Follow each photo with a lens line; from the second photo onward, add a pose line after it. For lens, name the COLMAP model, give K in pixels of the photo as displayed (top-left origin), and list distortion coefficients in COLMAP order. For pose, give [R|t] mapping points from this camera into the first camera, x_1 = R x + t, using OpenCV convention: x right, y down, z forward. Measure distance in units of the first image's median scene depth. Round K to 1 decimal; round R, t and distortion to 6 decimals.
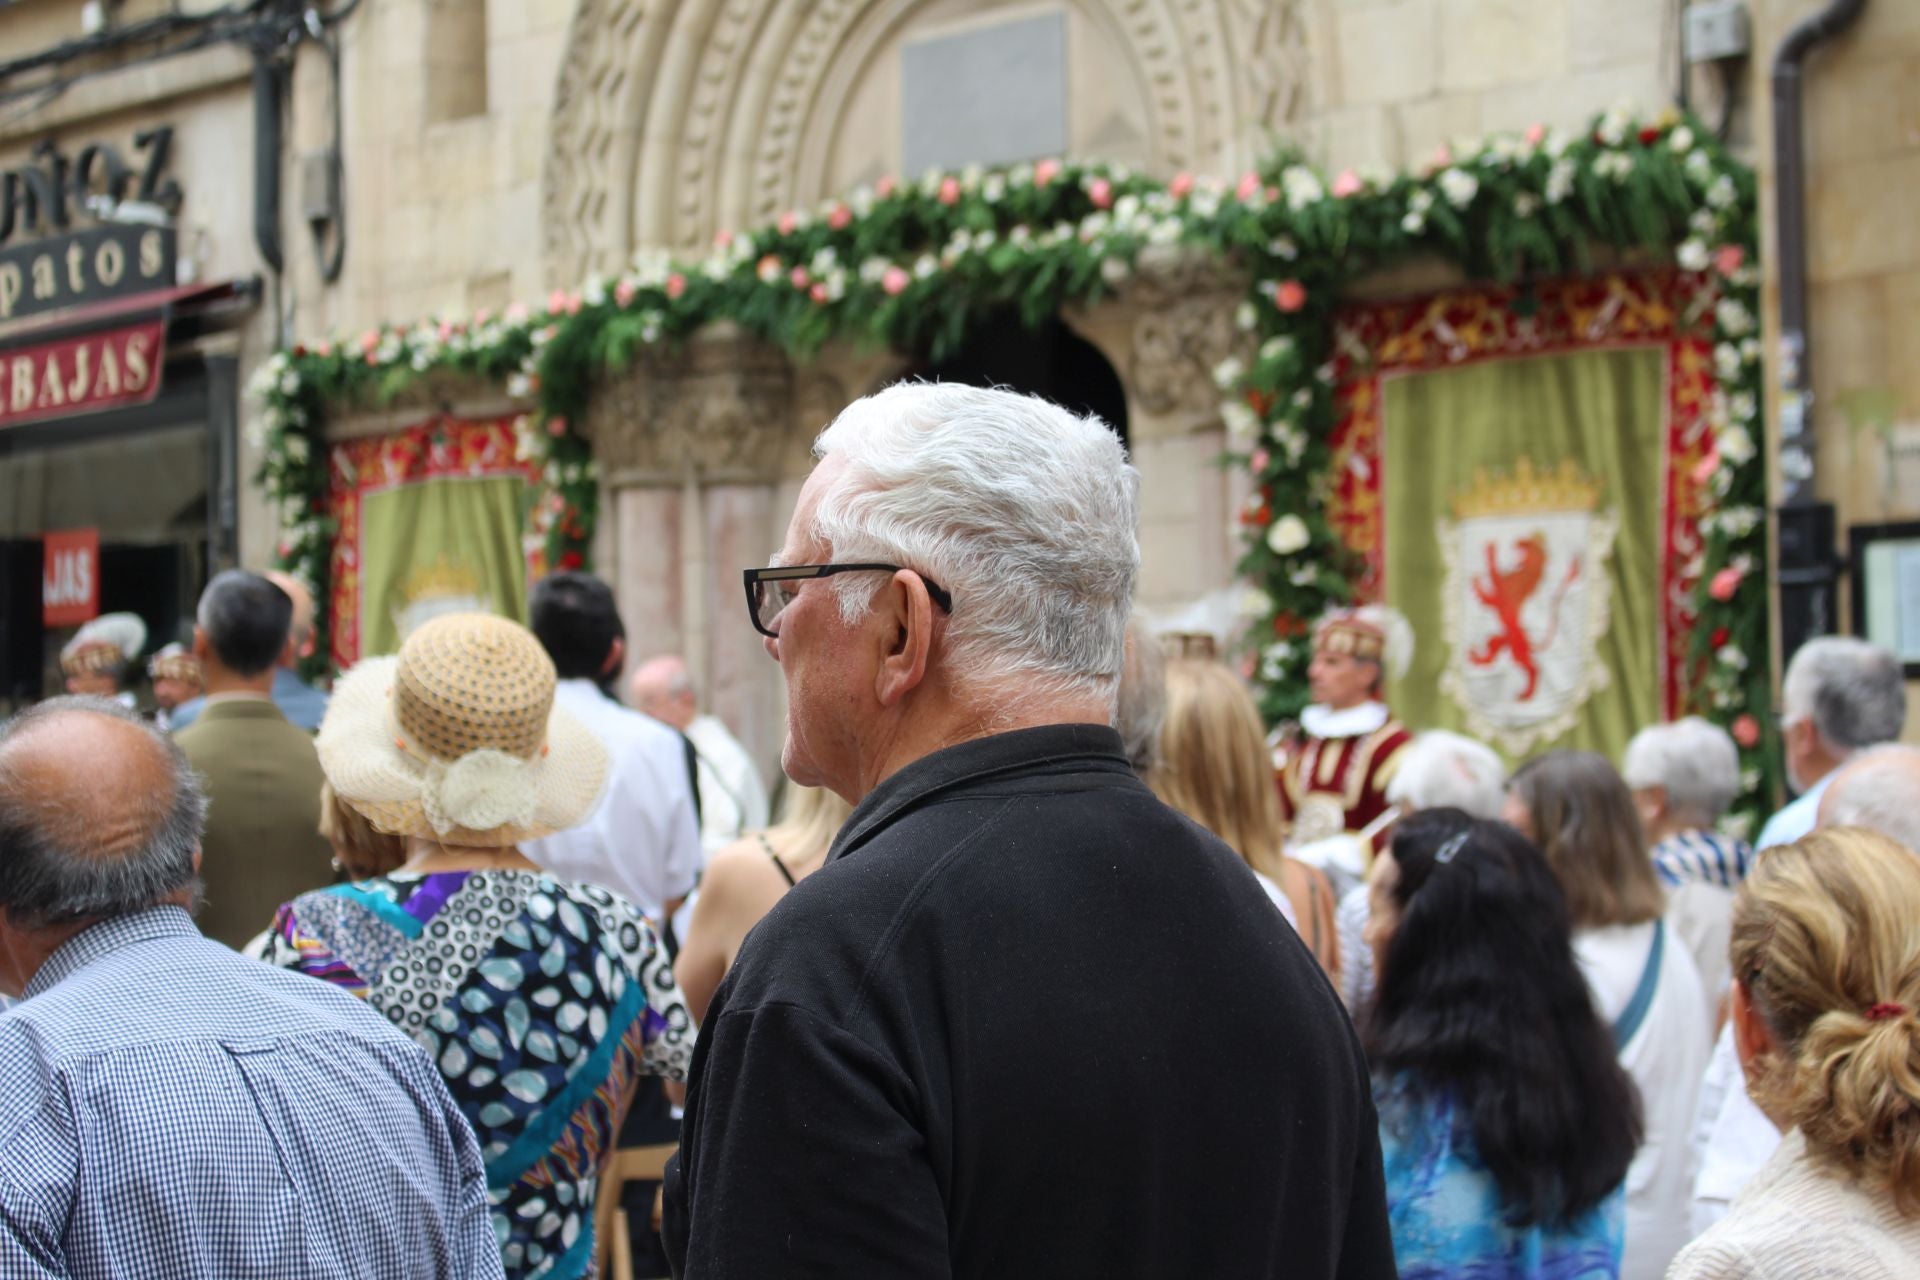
lens RADIAL K [[3791.8, 0, 960.0], [0, 3791.8, 640.0], [0, 0, 1]] dist [-0.009773, 0.044694]
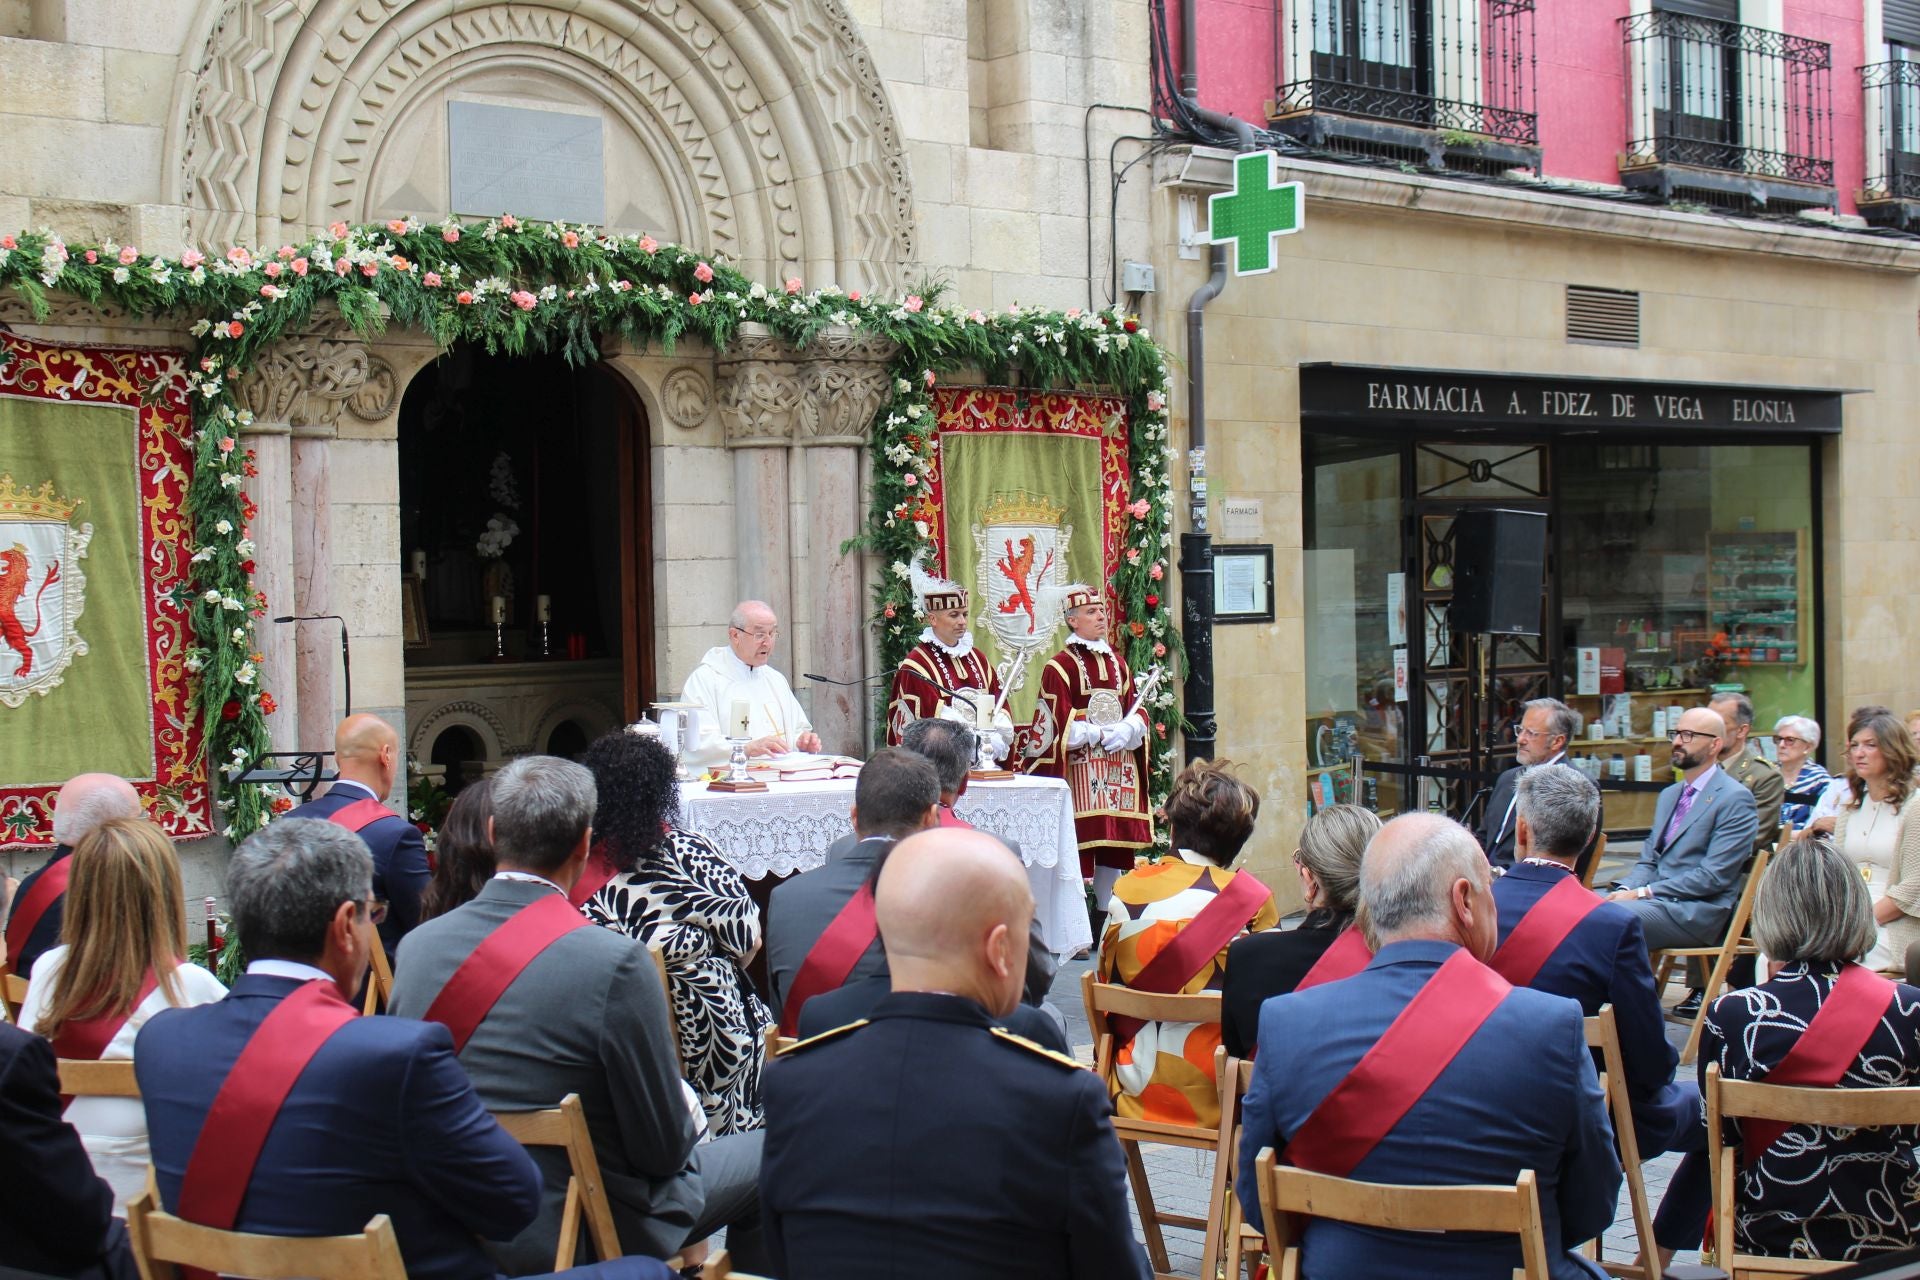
lens RADIAL K [[2726.9, 0, 960.0], [0, 2726.9, 640.0], [0, 0, 1]] dist [-0.036375, 0.037398]
pose [[0.061437, -0.004834, 0.998099, -0.890497], [-0.024421, 0.999682, 0.006345, 0.009878], [-0.997812, -0.024764, 0.061299, 0.770681]]
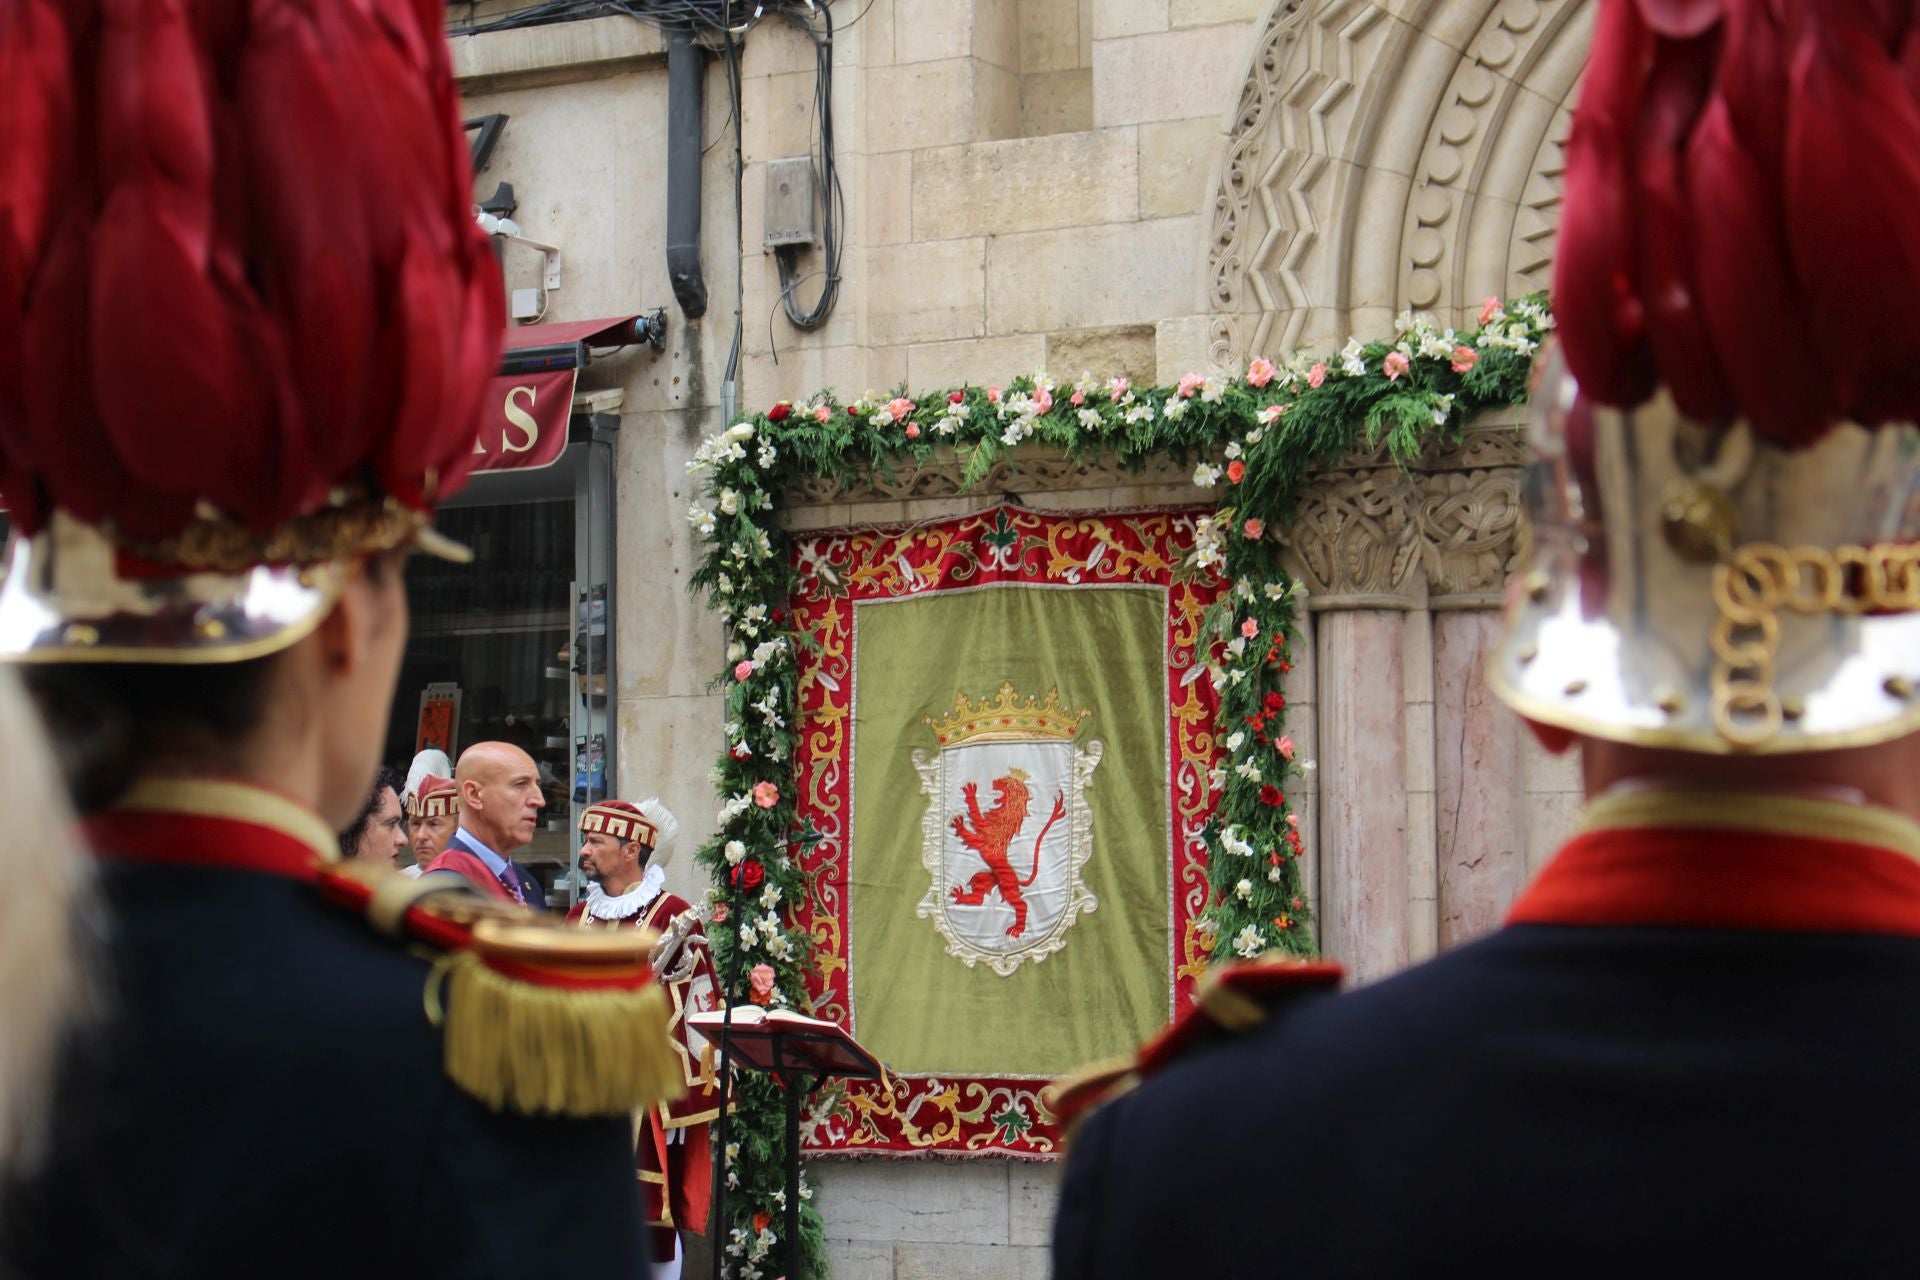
lens RADIAL K [[3944.5, 0, 960.0], [0, 3944.5, 640.0], [0, 0, 1]] dist [-0.010566, -0.072340]
pose [[0.954962, 0.033079, 0.294879, -0.417982], [-0.023924, 0.999115, -0.034601, -0.003885], [-0.295762, 0.025988, 0.954908, 0.246879]]
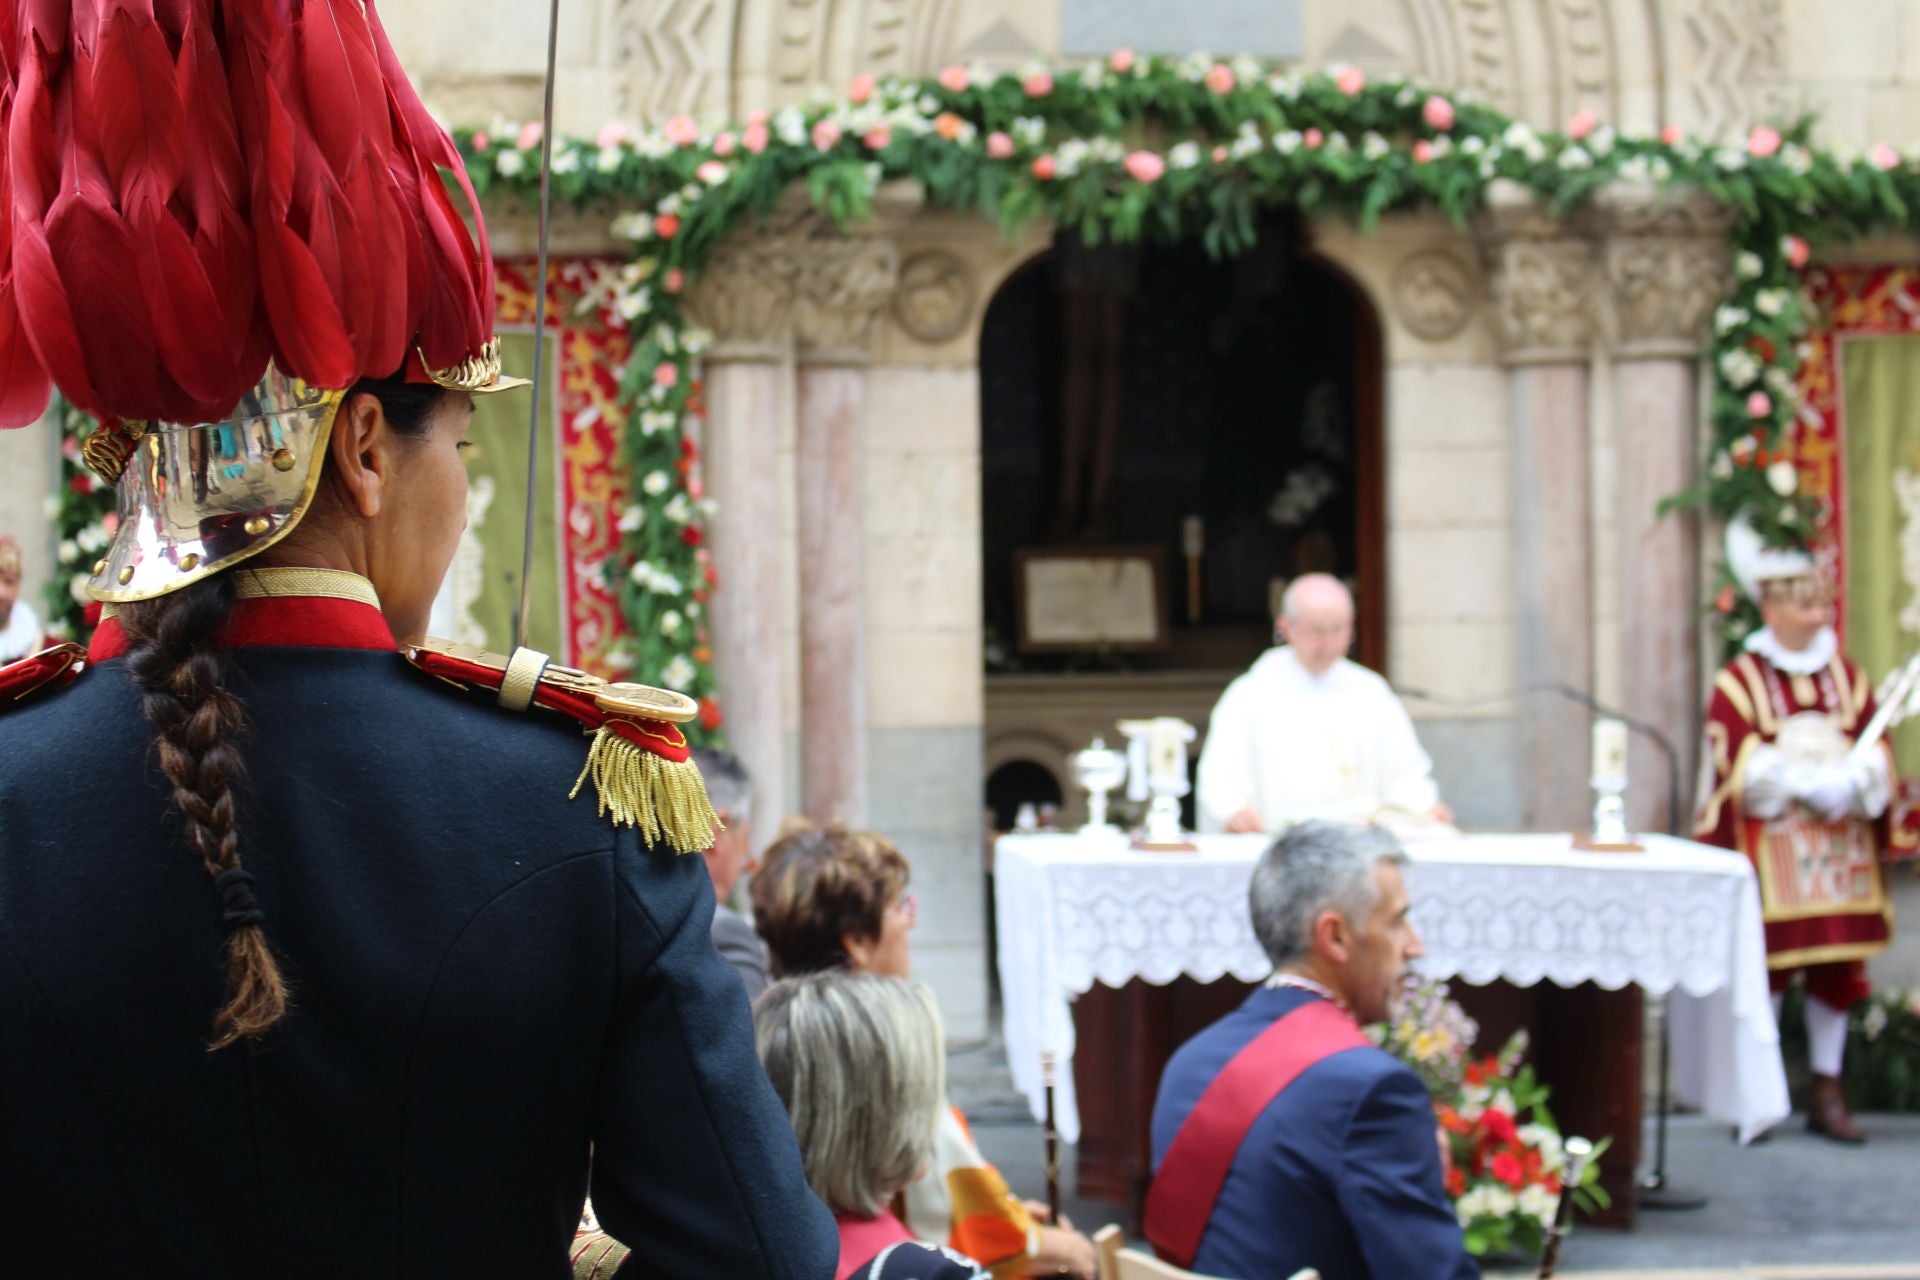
lens RADIAL K [[3682.6, 0, 990.6], [0, 3682.6, 644.1], [0, 0, 1]] dist [-0.006710, 0.089473]
pose [[0.567483, 0.001039, 0.823384, -0.749336], [-0.031187, 0.999309, 0.020233, 0.004163], [-0.822794, -0.037161, 0.567123, 0.503310]]
